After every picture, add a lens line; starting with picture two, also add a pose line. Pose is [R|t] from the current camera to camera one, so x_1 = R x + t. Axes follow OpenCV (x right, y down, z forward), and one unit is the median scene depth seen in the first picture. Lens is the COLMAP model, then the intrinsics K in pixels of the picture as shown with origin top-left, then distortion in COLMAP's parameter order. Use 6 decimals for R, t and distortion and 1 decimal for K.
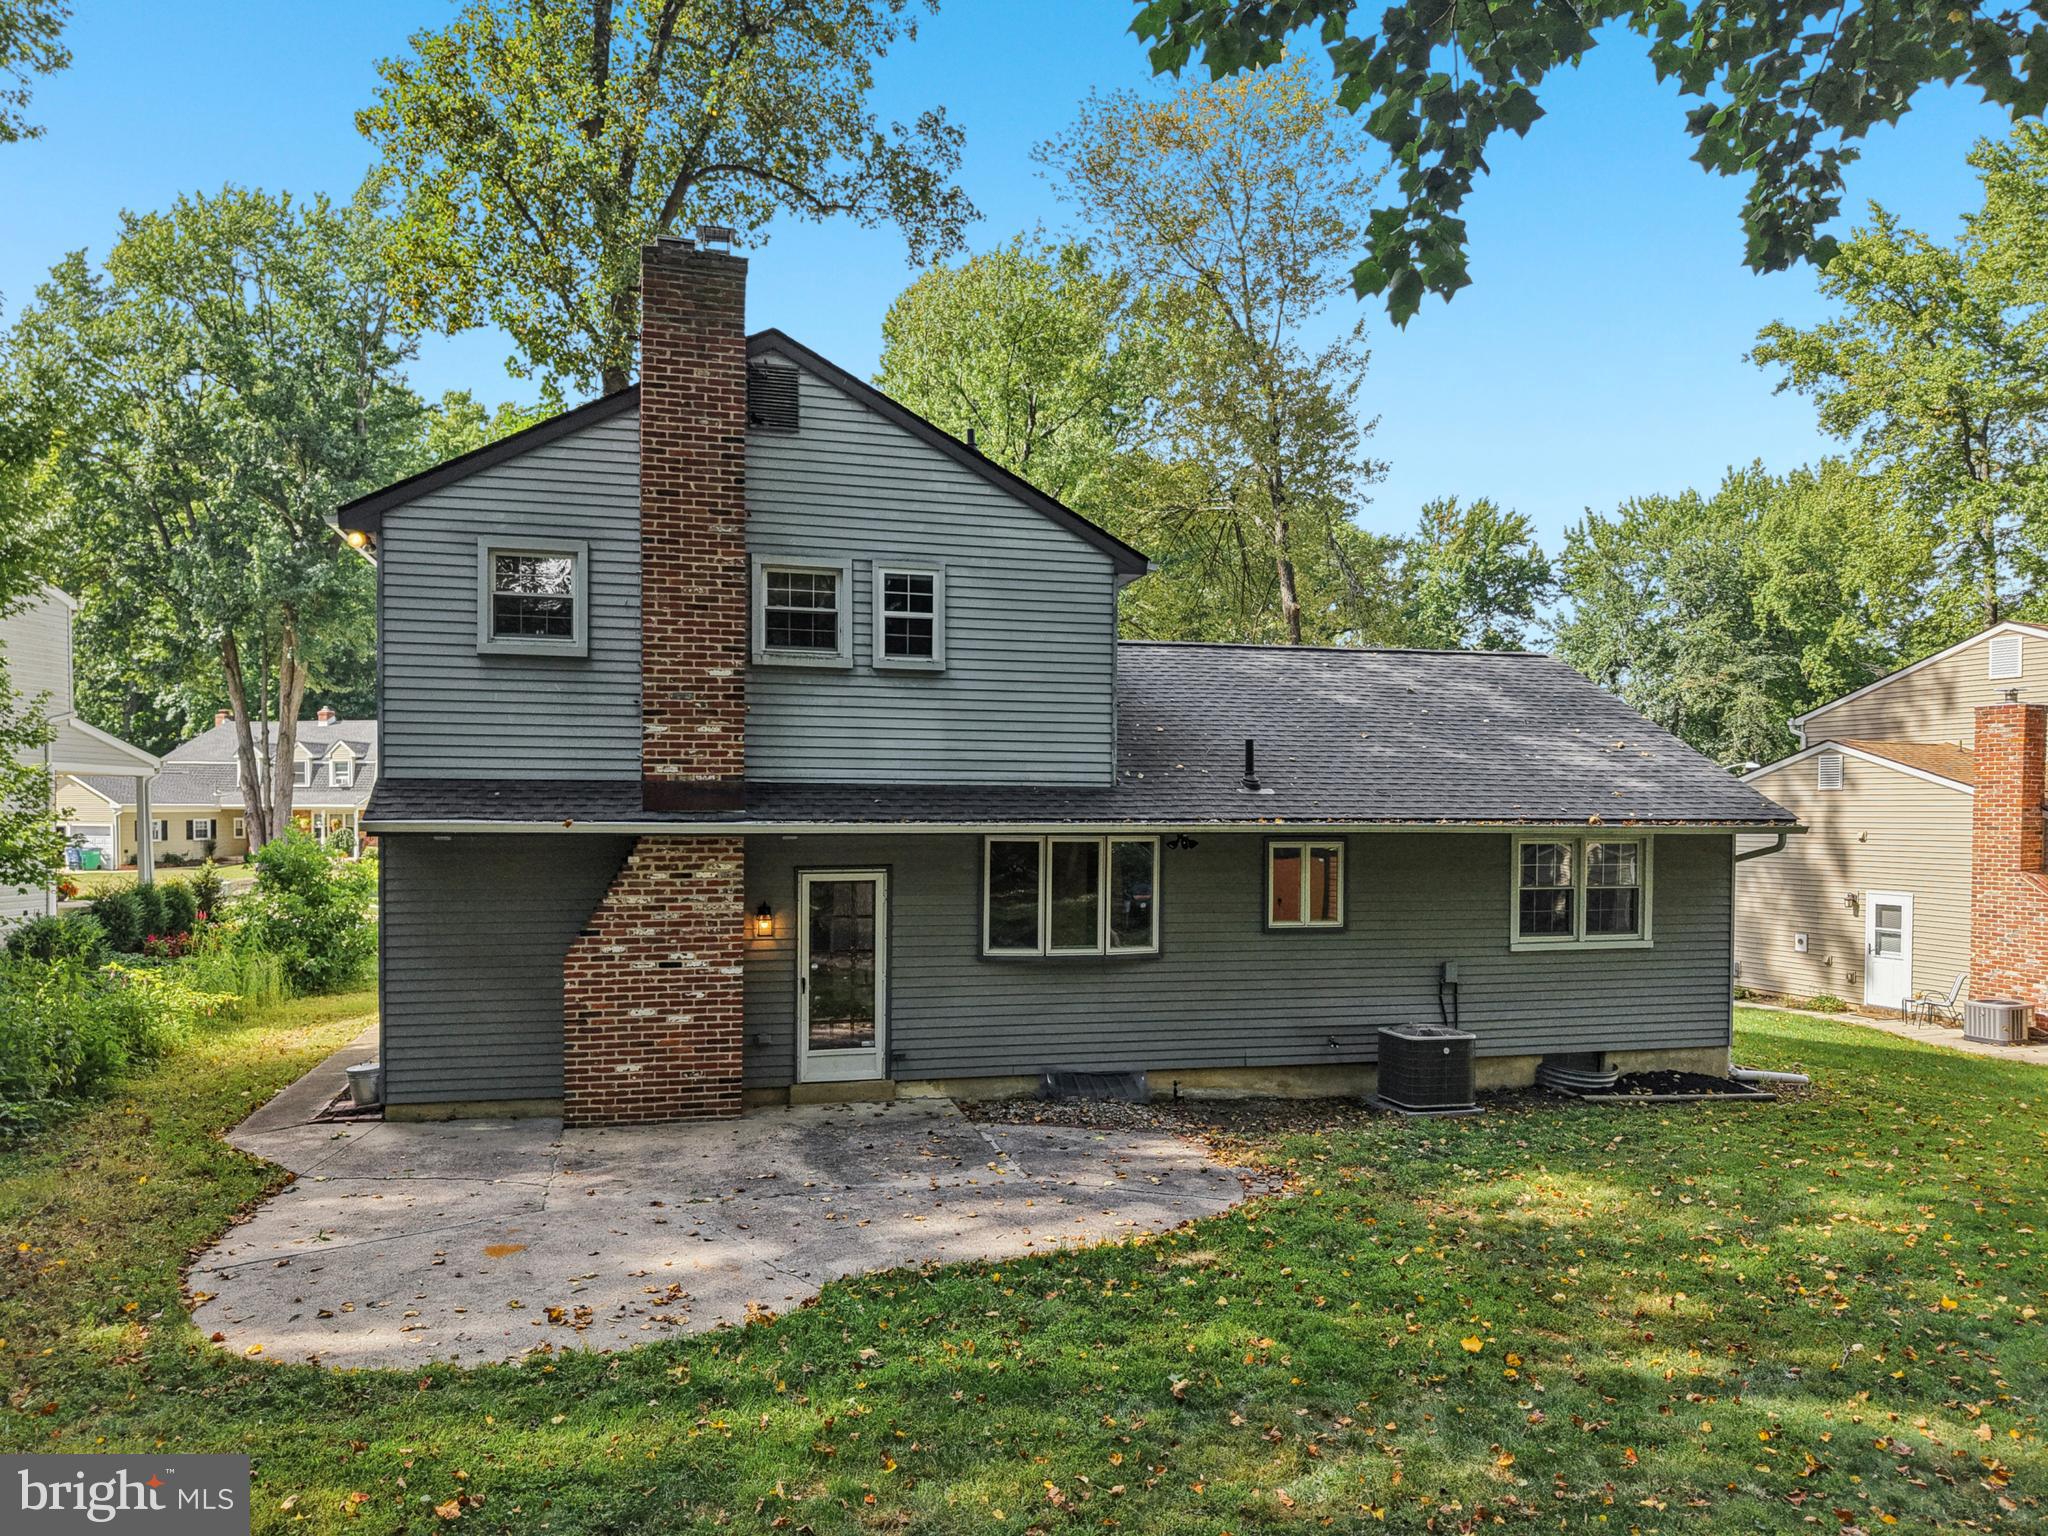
lens RADIAL K [[1403.2, 0, 1011.7], [0, 1403.2, 835.1], [0, 0, 1]] dist [0.027910, -0.010677]
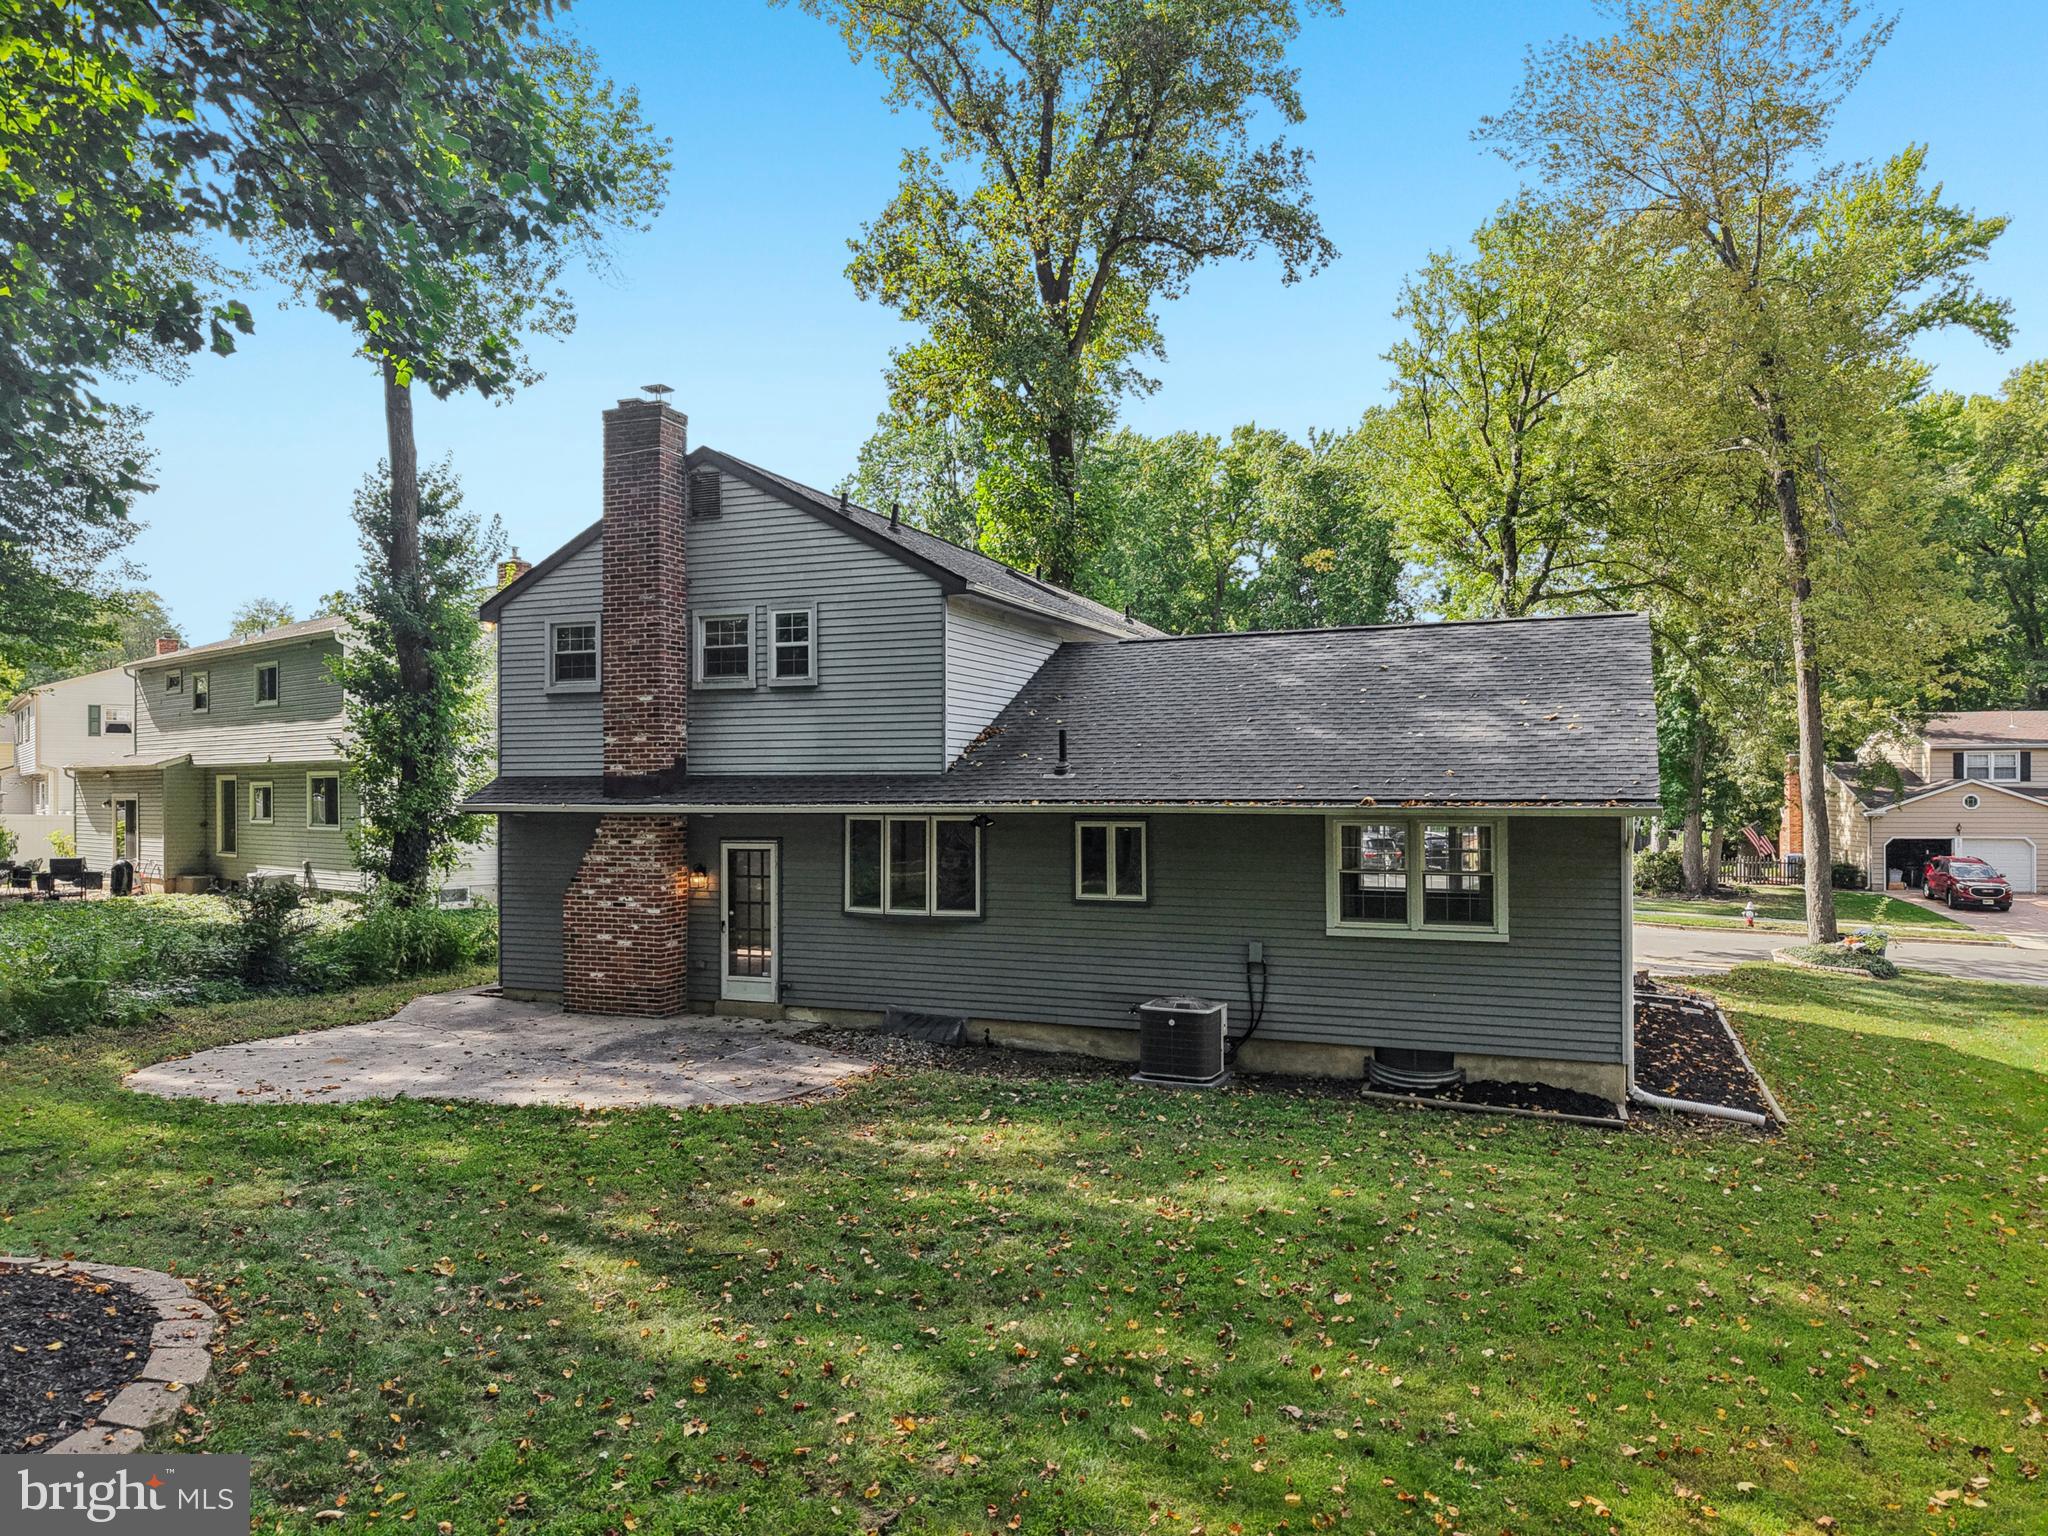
lens RADIAL K [[1403.2, 0, 1023.7], [0, 1403.2, 766.9], [0, 0, 1]] dist [0.027910, -0.010677]
pose [[0.790447, -0.017861, -0.612270, 0.888783], [-0.003747, 0.999415, -0.033993, -0.000391], [0.612519, 0.029164, 0.789918, 0.110471]]
